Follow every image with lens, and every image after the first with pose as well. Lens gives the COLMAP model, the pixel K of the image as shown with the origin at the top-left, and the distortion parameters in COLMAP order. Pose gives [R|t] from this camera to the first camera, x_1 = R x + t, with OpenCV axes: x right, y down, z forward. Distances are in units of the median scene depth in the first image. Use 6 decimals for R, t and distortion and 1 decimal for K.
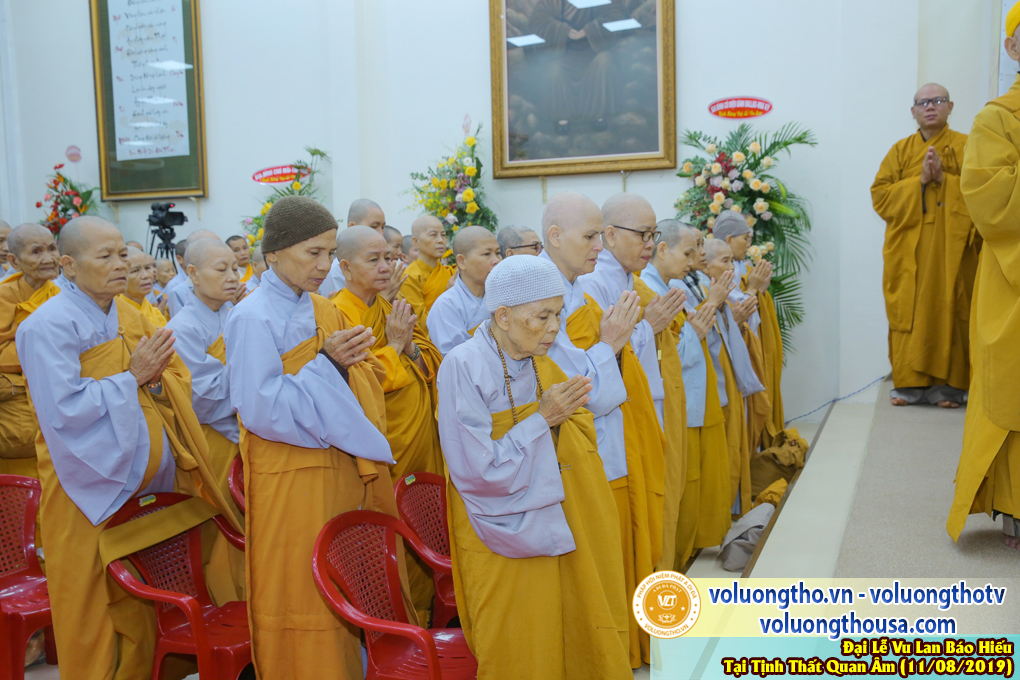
lens RADIAL K [[964.0, 0, 521.7], [0, 964.0, 341.3], [0, 0, 1]] dist [-0.003467, 0.018853]
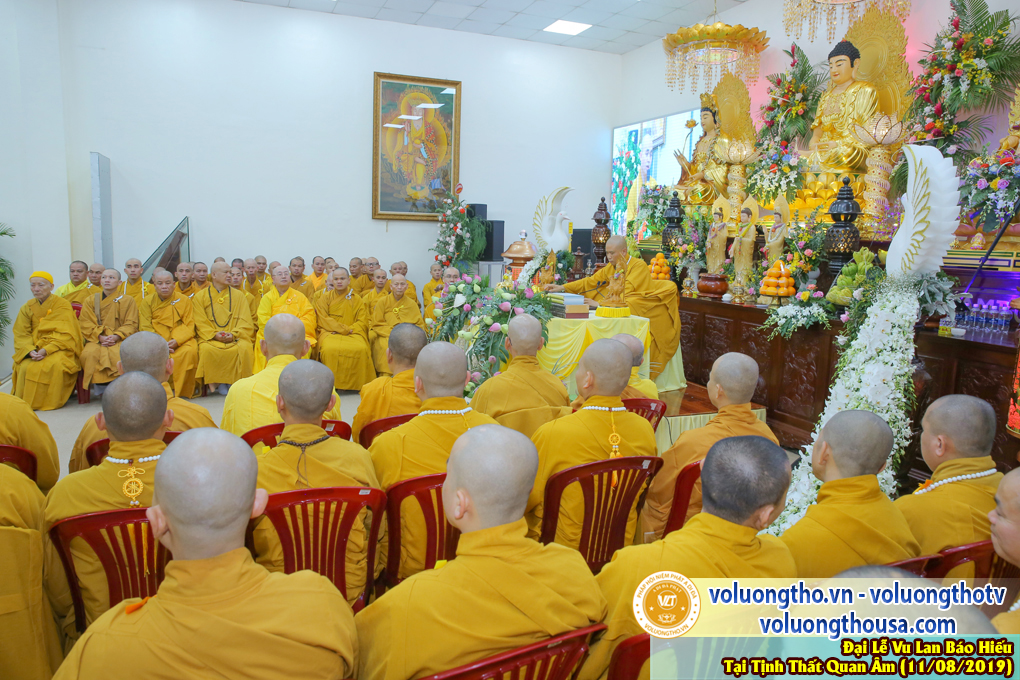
lens RADIAL K [[690.0, 0, 510.1], [0, 690.0, 338.3], [0, 0, 1]] dist [-0.115847, 0.088436]
pose [[0.720961, -0.055749, 0.690729, 0.072880], [0.017031, 0.997883, 0.062763, -0.054045], [-0.692766, -0.033485, 0.720384, -0.682120]]
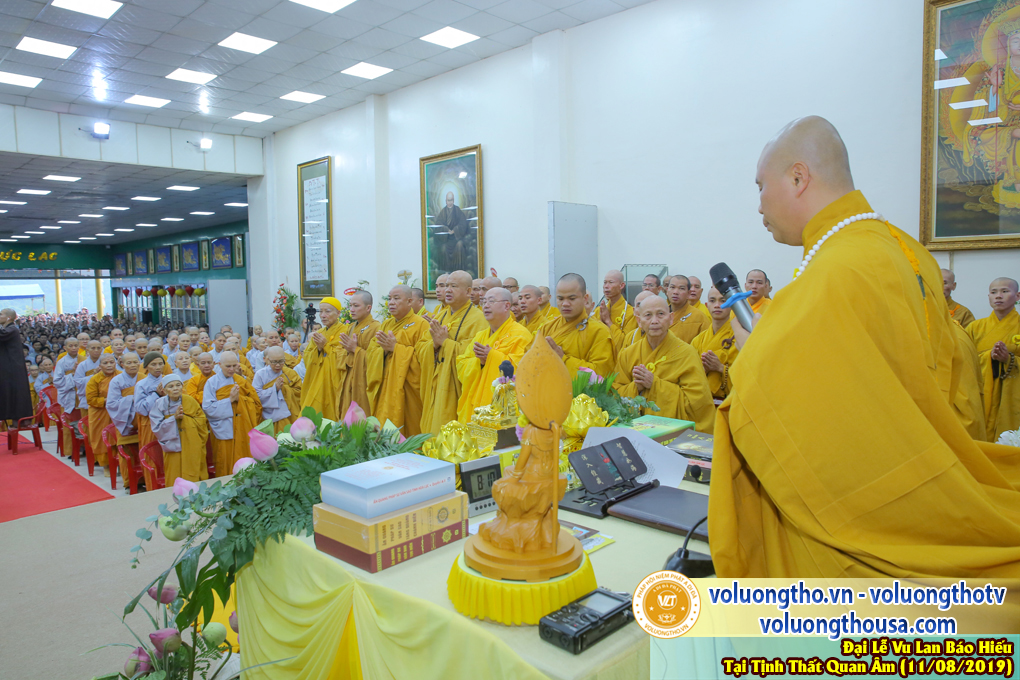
lens RADIAL K [[690.0, 0, 510.1], [0, 690.0, 338.3], [0, 0, 1]] dist [-0.115847, 0.088436]
pose [[0.927453, 0.033923, -0.372397, 0.780132], [-0.035496, 0.999366, 0.002632, -0.101103], [0.372250, 0.010778, 0.928070, -0.356545]]
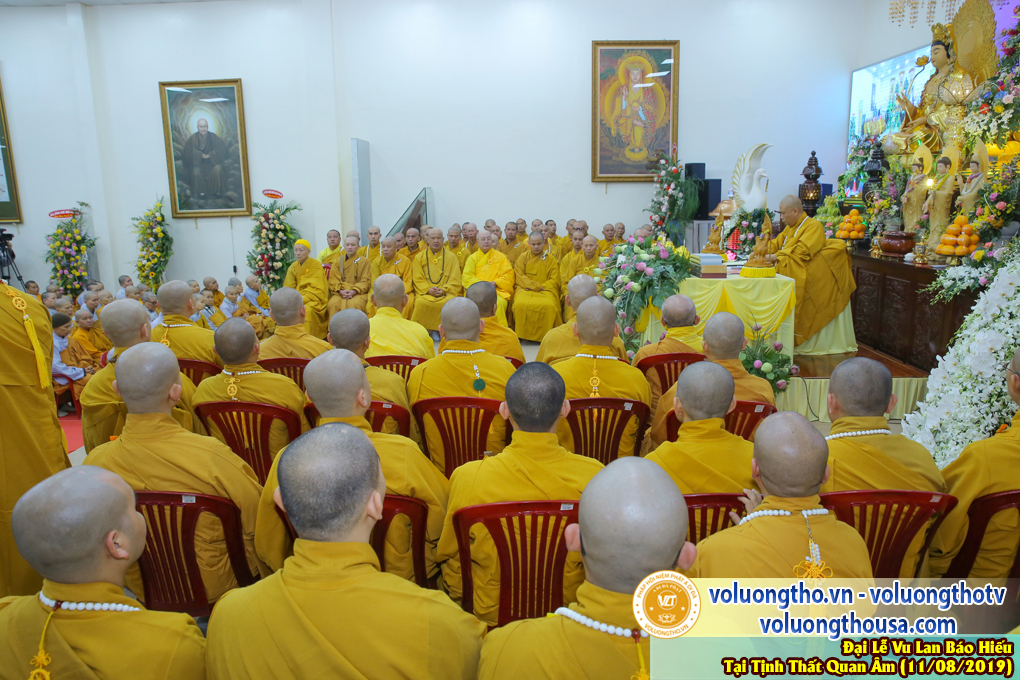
lens RADIAL K [[690.0, 0, 510.1], [0, 690.0, 338.3], [0, 0, 1]] dist [-0.115847, 0.088436]
pose [[0.935814, -0.065577, 0.346340, 0.160788], [0.026771, 0.992927, 0.115669, -0.055588], [-0.351475, -0.098973, 0.930951, -0.837523]]
